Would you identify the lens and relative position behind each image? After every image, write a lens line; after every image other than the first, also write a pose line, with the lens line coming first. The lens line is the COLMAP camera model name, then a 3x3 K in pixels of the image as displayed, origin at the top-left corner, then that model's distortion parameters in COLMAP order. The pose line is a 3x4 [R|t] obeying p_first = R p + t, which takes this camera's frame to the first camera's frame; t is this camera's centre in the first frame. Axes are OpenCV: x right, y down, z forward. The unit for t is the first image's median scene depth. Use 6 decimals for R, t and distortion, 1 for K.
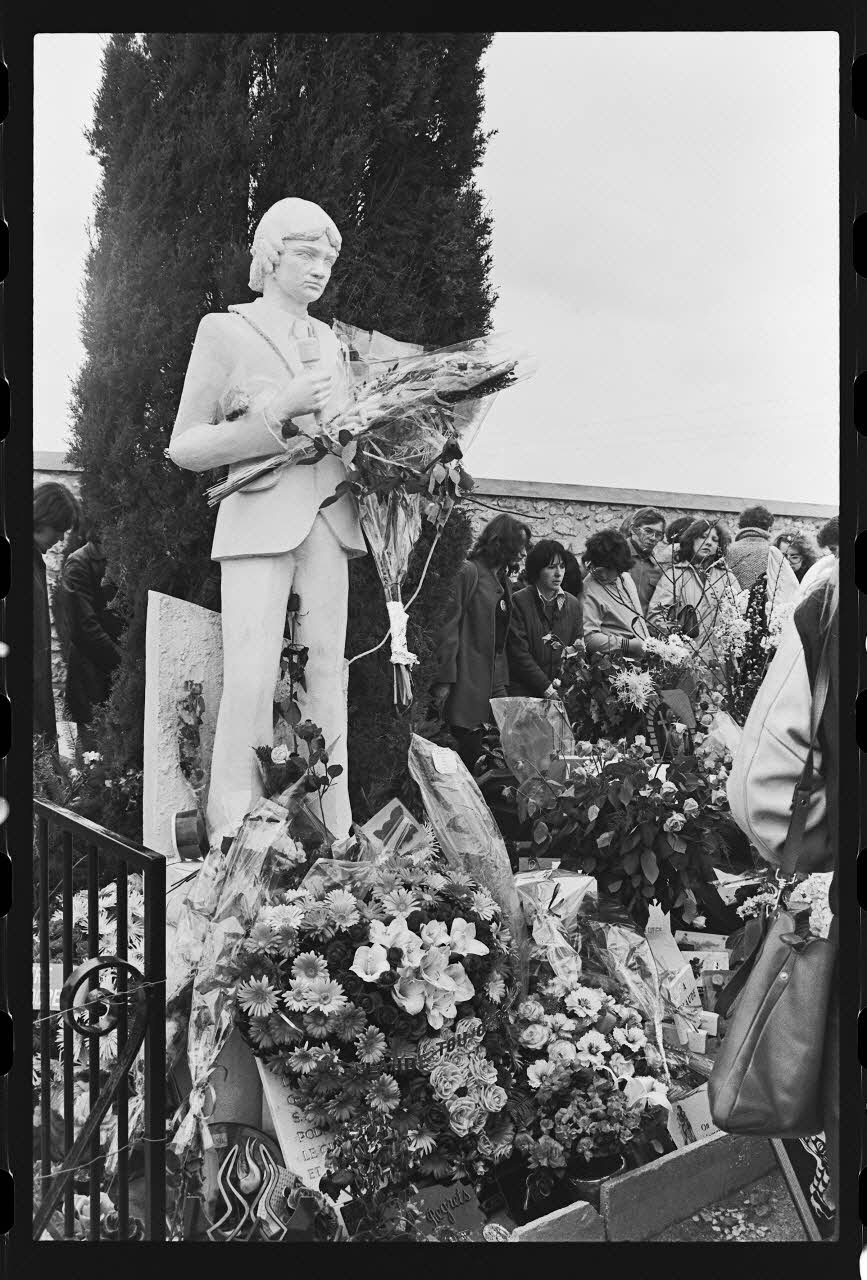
lens RADIAL K [[1149.0, 0, 433.5], [0, 1149.0, 640.0], [0, 0, 1]] dist [-0.135182, 0.090975]
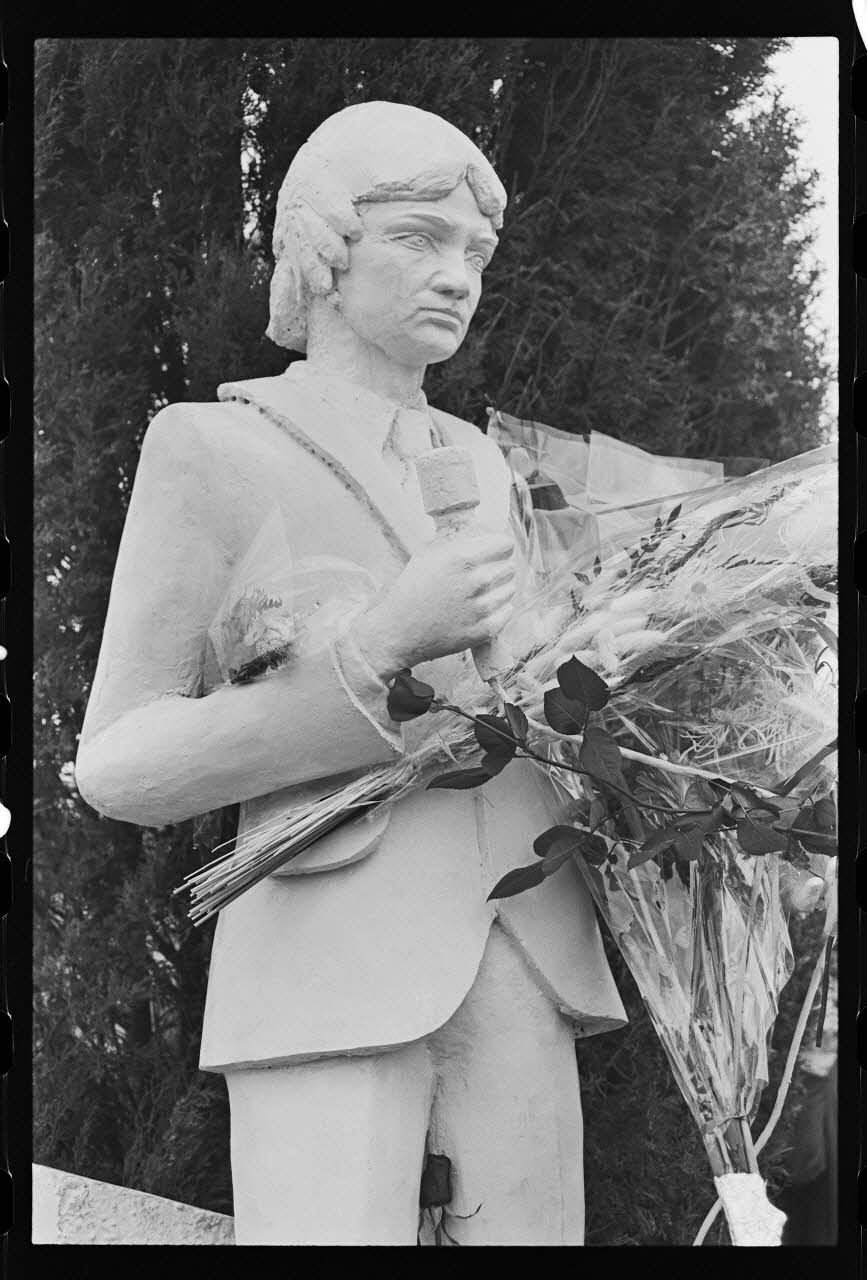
lens RADIAL K [[2161.1, 0, 433.5], [0, 2161.1, 640.0], [0, 0, 1]] dist [0.085074, 0.030833]
pose [[0.996166, -0.066468, -0.056886, -0.073653], [0.053056, 0.975982, -0.211294, -0.053923], [0.069564, 0.207465, 0.975766, 0.311312]]
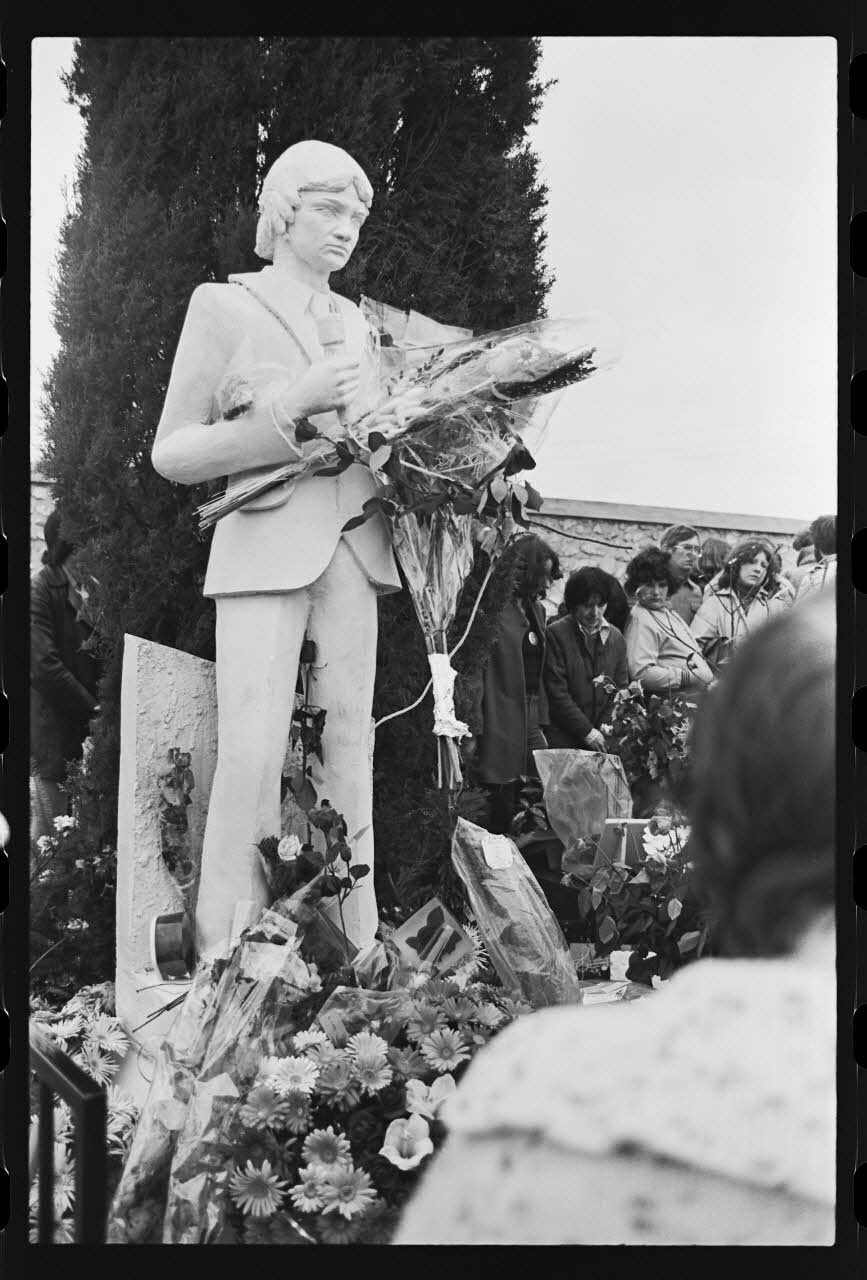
lens RADIAL K [[1149.0, 0, 433.5], [0, 1149.0, 640.0], [0, 0, 1]] dist [-0.135182, 0.090975]
pose [[0.999911, 0.008747, -0.010096, -0.028266], [-0.008883, 0.999869, -0.013532, -0.030929], [0.009976, 0.013621, 0.999857, 0.215132]]
